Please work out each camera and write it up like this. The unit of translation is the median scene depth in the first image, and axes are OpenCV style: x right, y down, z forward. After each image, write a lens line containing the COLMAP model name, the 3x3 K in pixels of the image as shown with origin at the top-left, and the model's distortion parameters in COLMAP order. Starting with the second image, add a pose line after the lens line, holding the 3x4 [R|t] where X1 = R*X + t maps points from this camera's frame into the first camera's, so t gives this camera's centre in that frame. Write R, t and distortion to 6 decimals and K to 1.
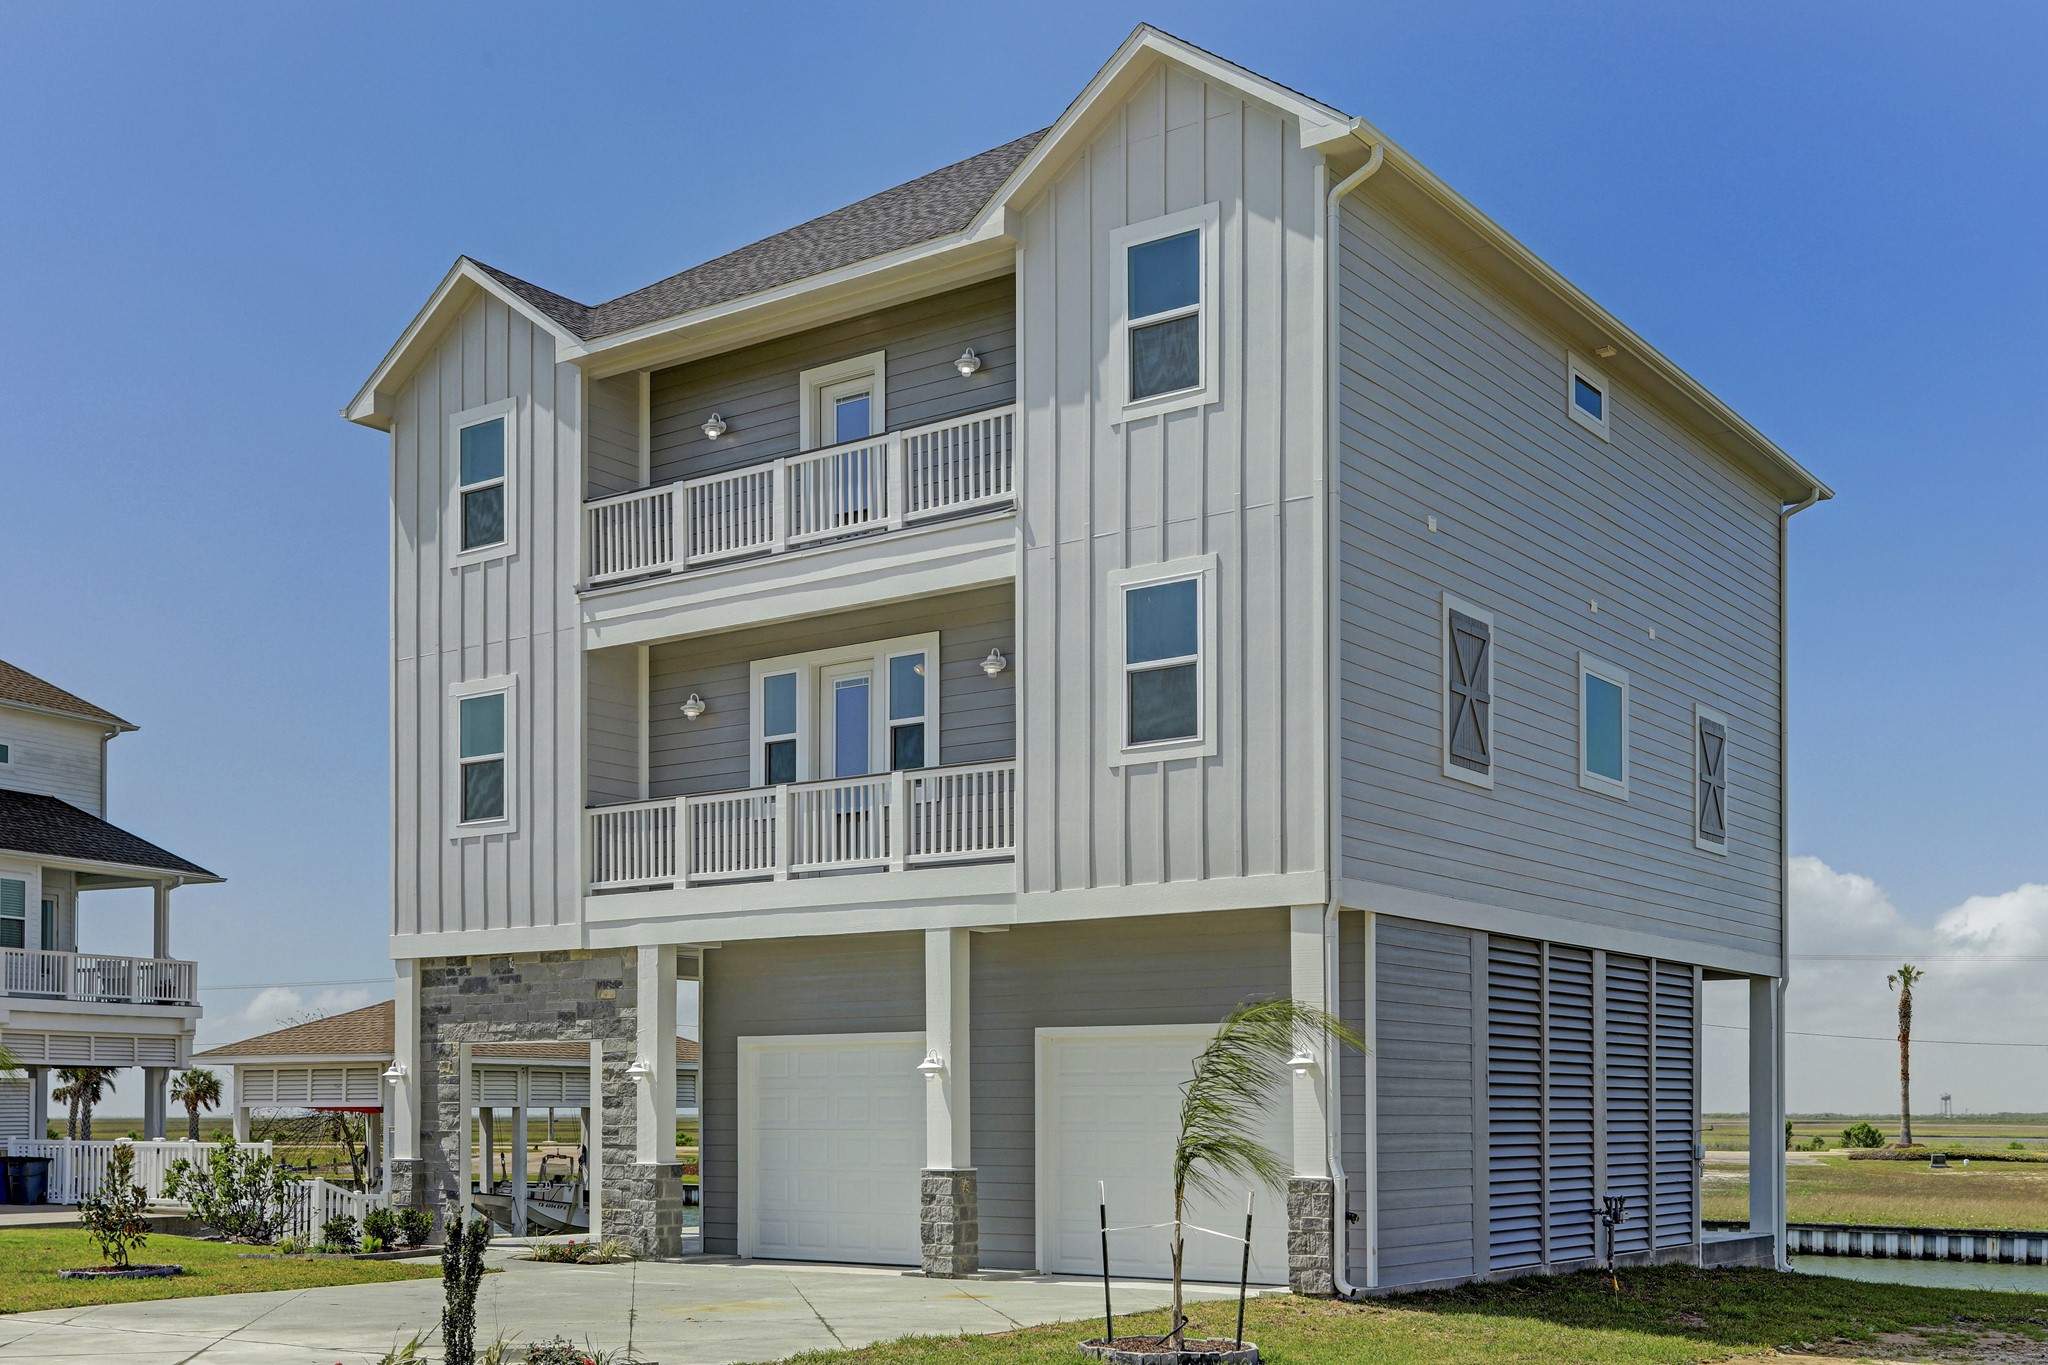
lens RADIAL K [[2330.2, 0, 1024.0], [0, 2330.2, 682.5], [0, 0, 1]] dist [-0.010092, 0.005255]
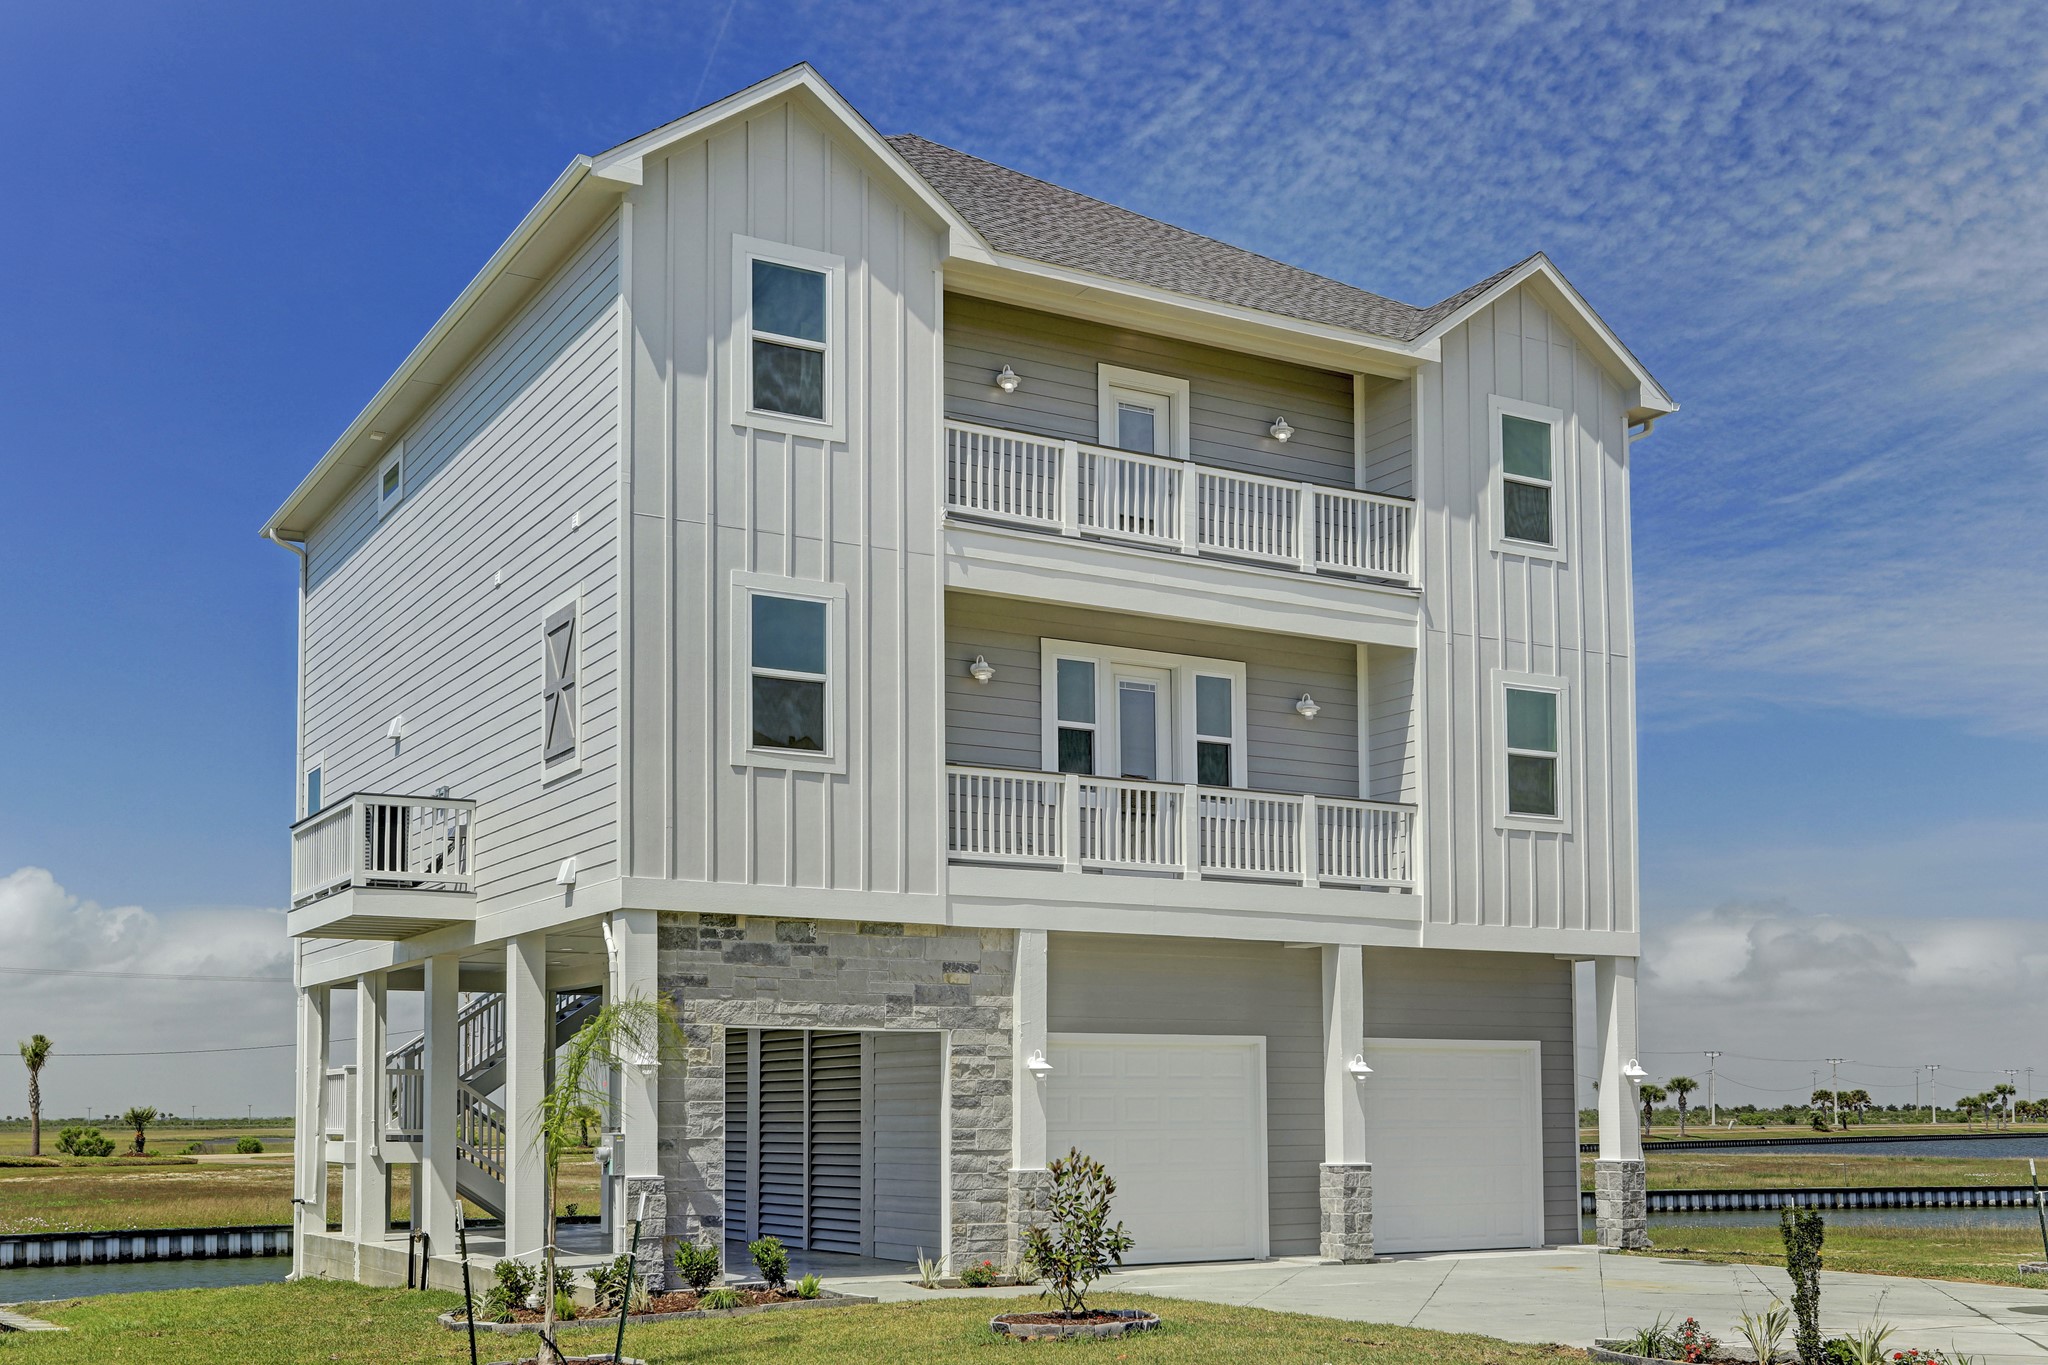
lens RADIAL K [[2040.2, 0, 1028.4], [0, 2040.2, 675.0], [0, 0, 1]] dist [-0.004613, 0.004636]
pose [[0.400208, 0.191697, 0.896150, -0.889098], [-0.163275, 0.977147, -0.136107, 0.123443], [-0.901762, -0.091848, 0.422361, 0.666770]]
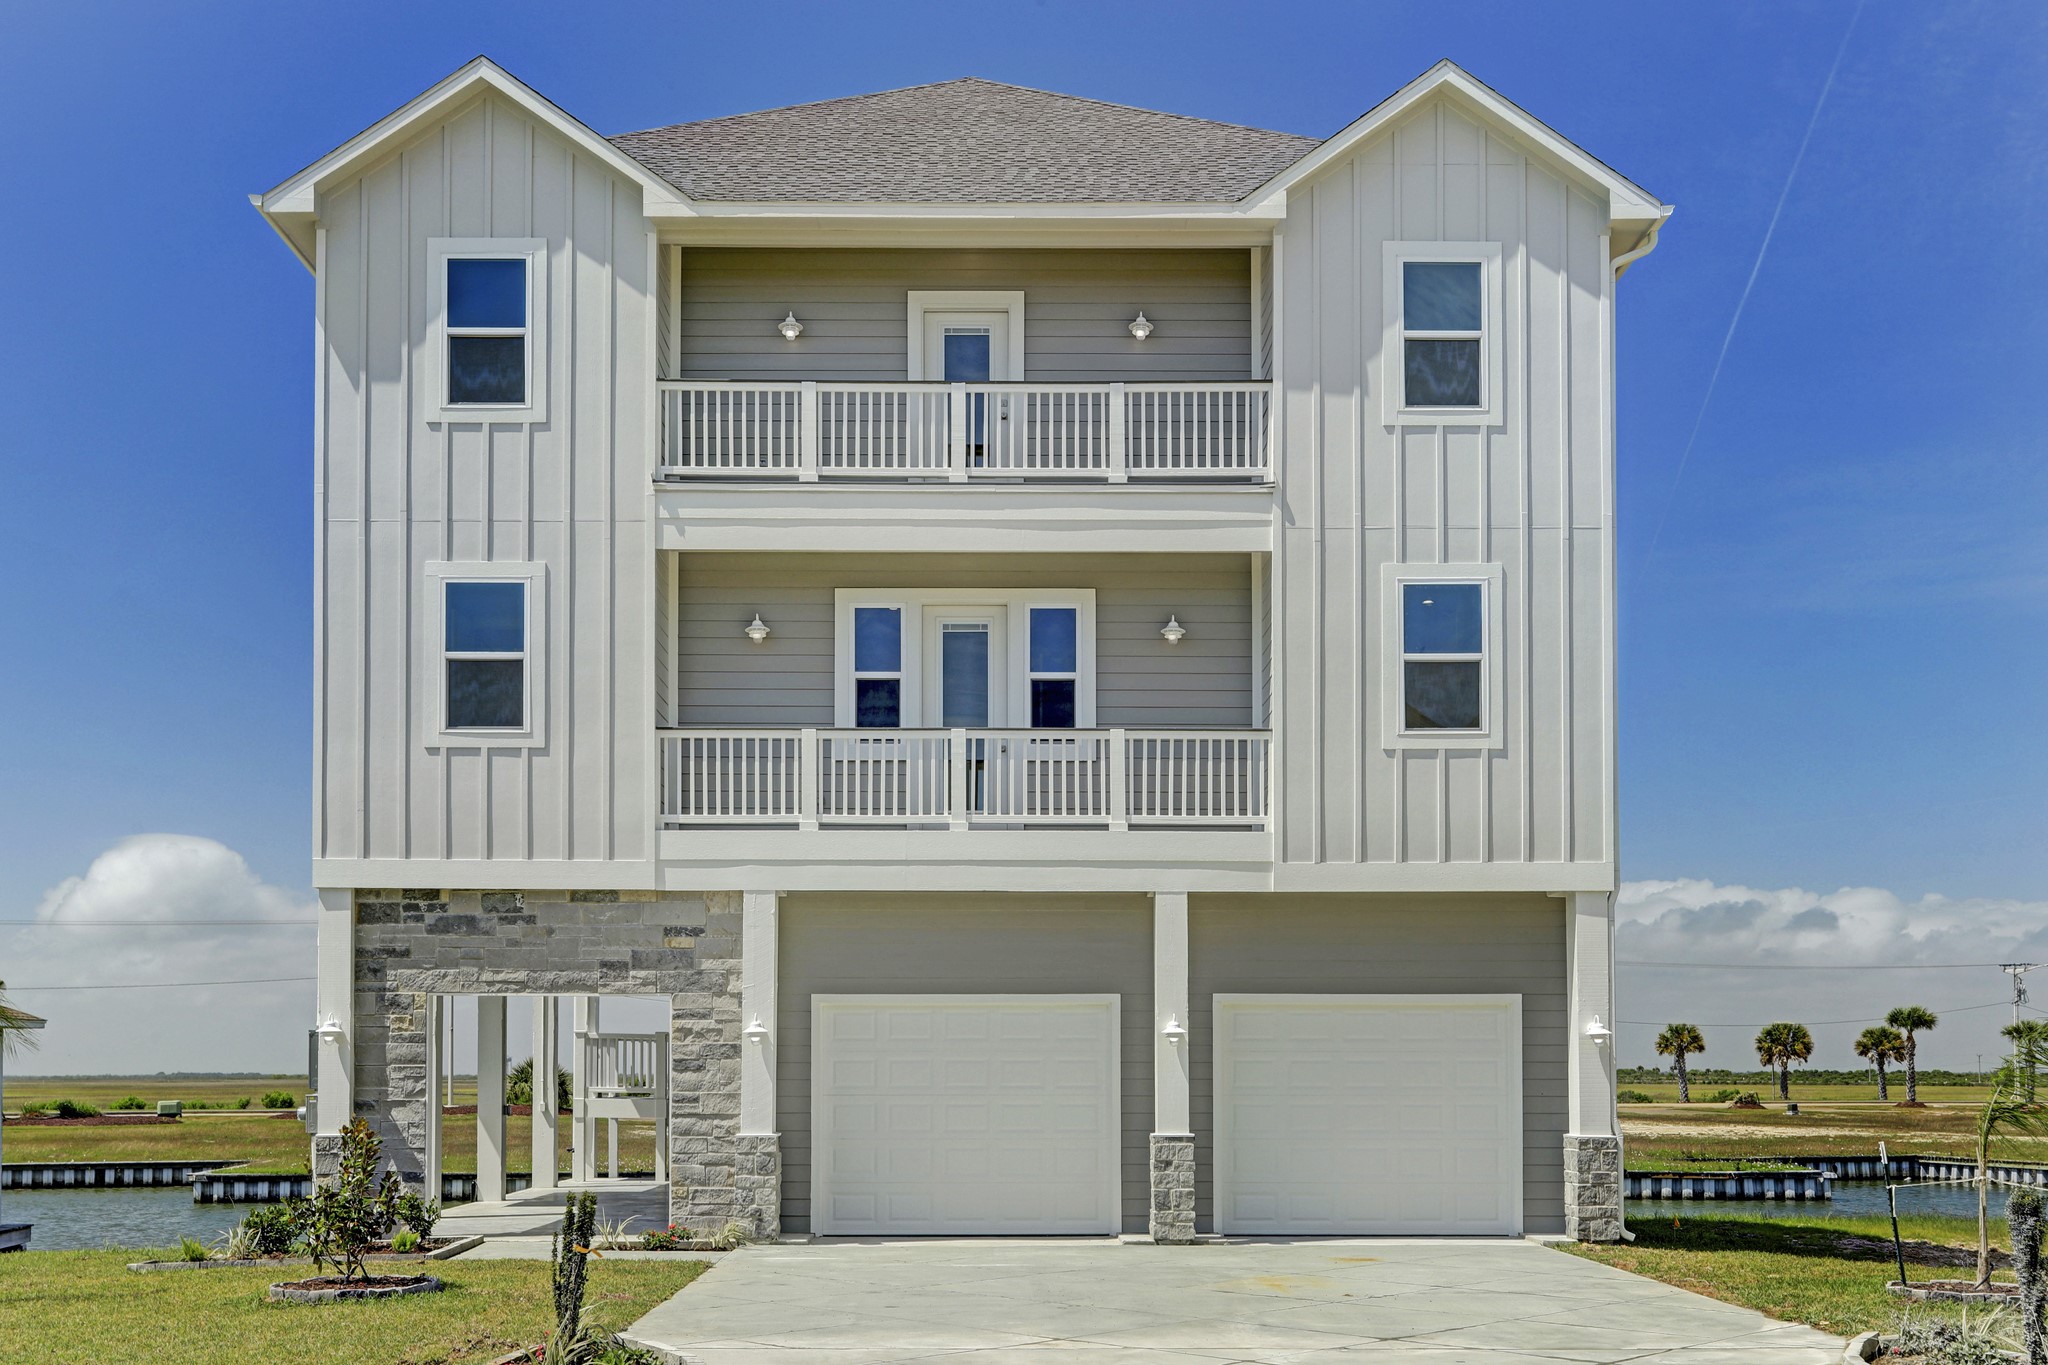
lens RADIAL K [[2082.2, 0, 1017.5], [0, 2082.2, 723.2], [0, 0, 1]] dist [0.002953, 0.001363]
pose [[0.785166, 0.107092, 0.609955, -0.571554], [-0.112933, 0.993179, -0.029003, 0.060718], [-0.608901, -0.046111, 0.791905, 0.308403]]
